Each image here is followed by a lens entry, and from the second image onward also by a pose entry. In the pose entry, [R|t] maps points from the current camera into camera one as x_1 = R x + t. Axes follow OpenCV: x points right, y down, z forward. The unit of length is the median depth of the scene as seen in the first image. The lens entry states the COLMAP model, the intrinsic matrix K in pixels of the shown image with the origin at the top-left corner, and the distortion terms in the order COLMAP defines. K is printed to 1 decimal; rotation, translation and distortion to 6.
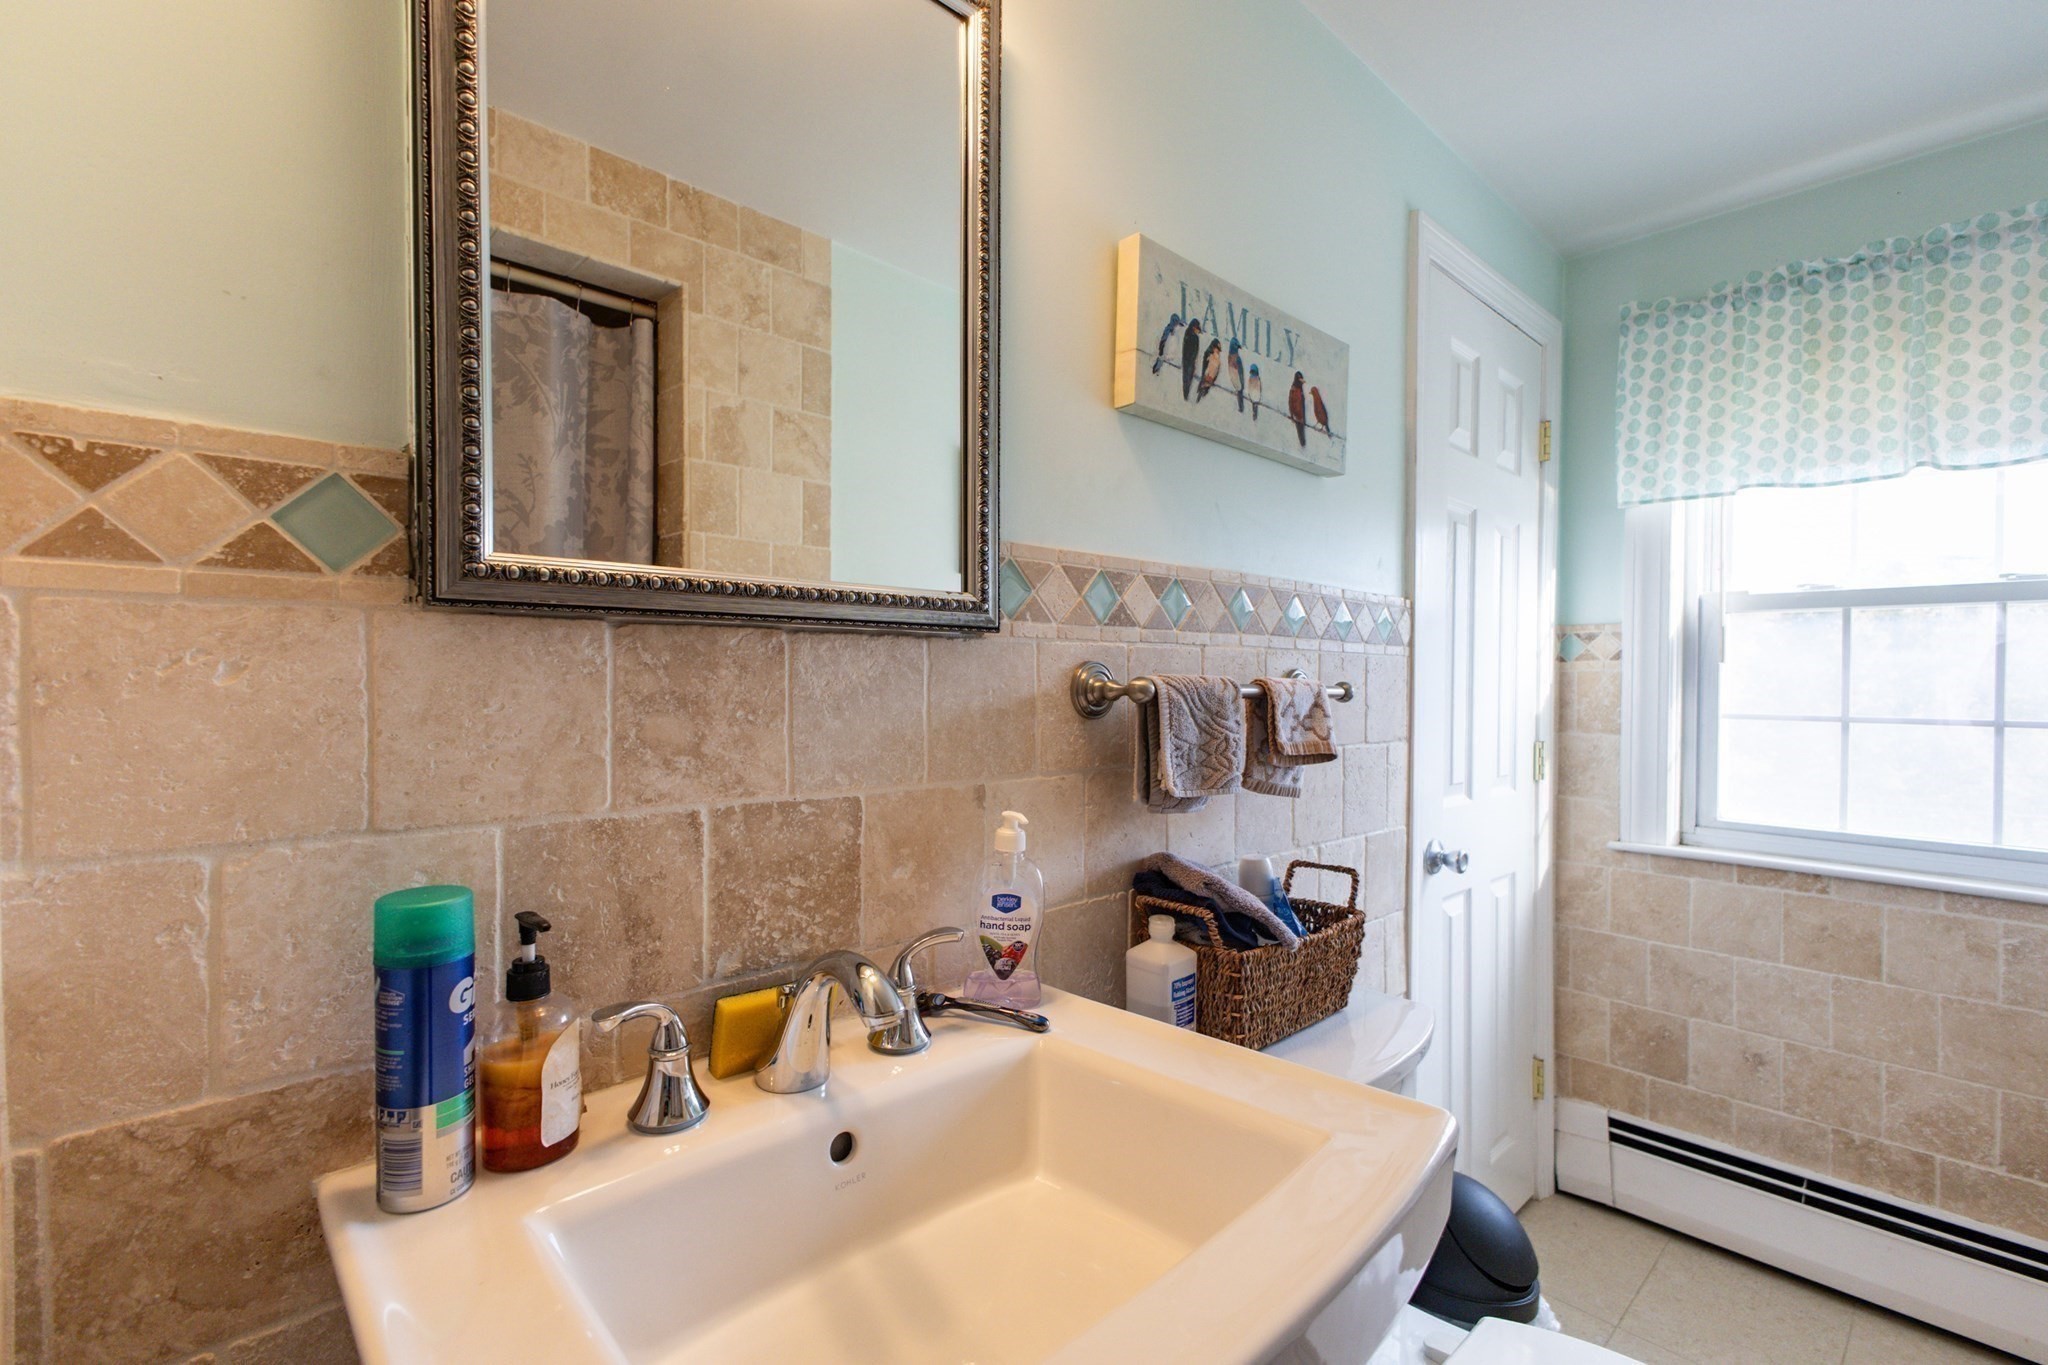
lens RADIAL K [[916.8, 0, 1025.0], [0, 916.8, 684.6], [0, 0, 1]] dist [0.018522, -0.005731]
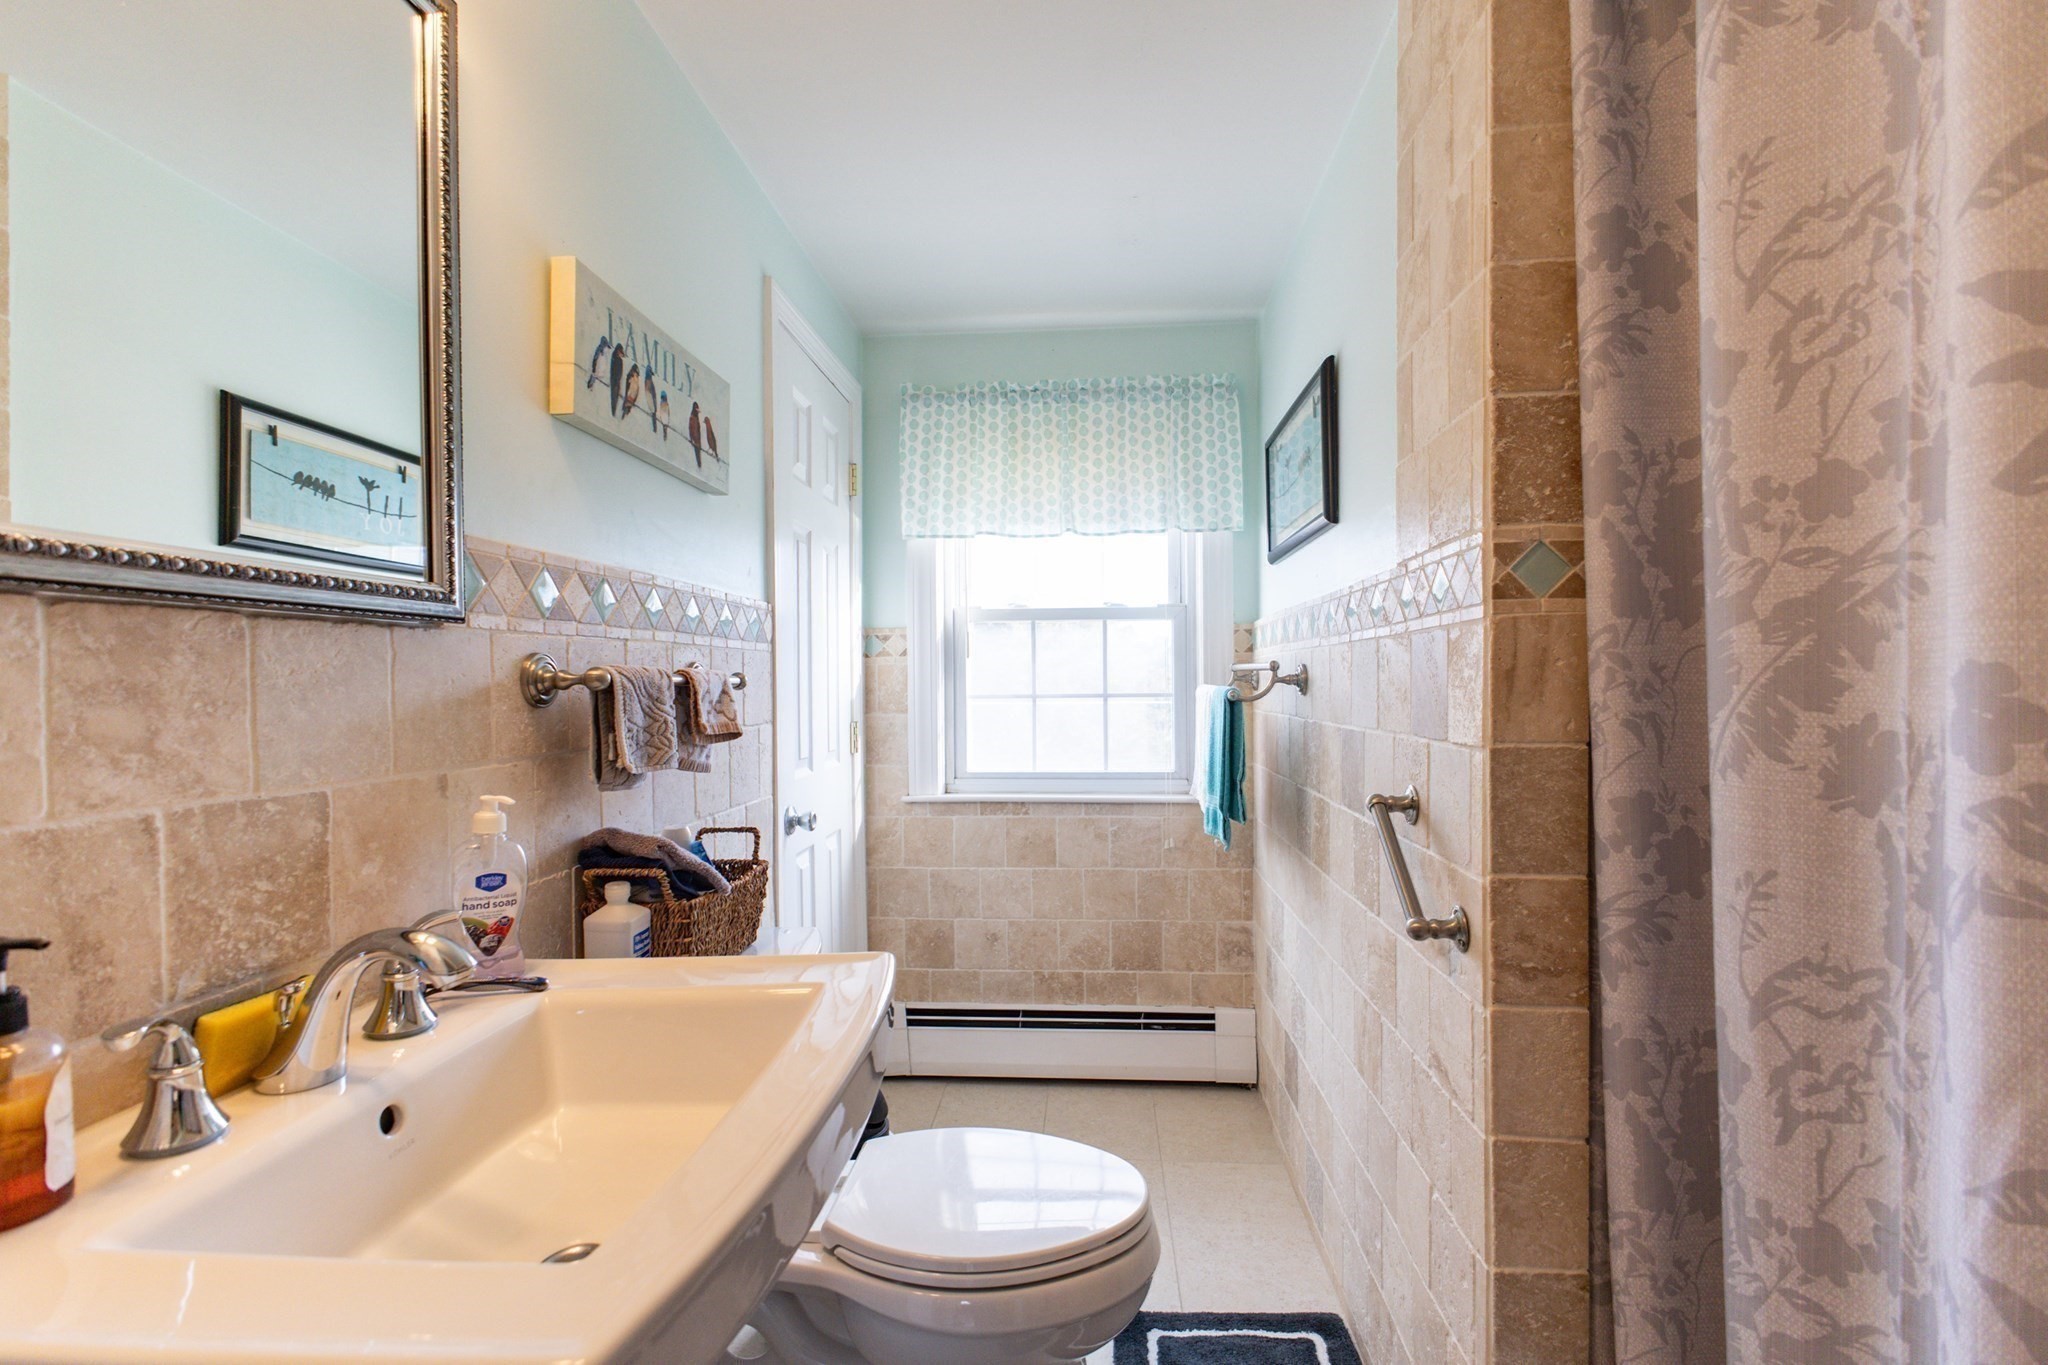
lens RADIAL K [[914.6, 0, 1024.0], [0, 914.6, 682.5], [0, 0, 1]] dist [0.018988, 0.001099]
pose [[0.742000, -0.018515, 0.670145, -0.204520], [0.019776, 0.999788, 0.005727, 0.012824], [-0.670109, 0.009003, 0.742209, -0.142761]]
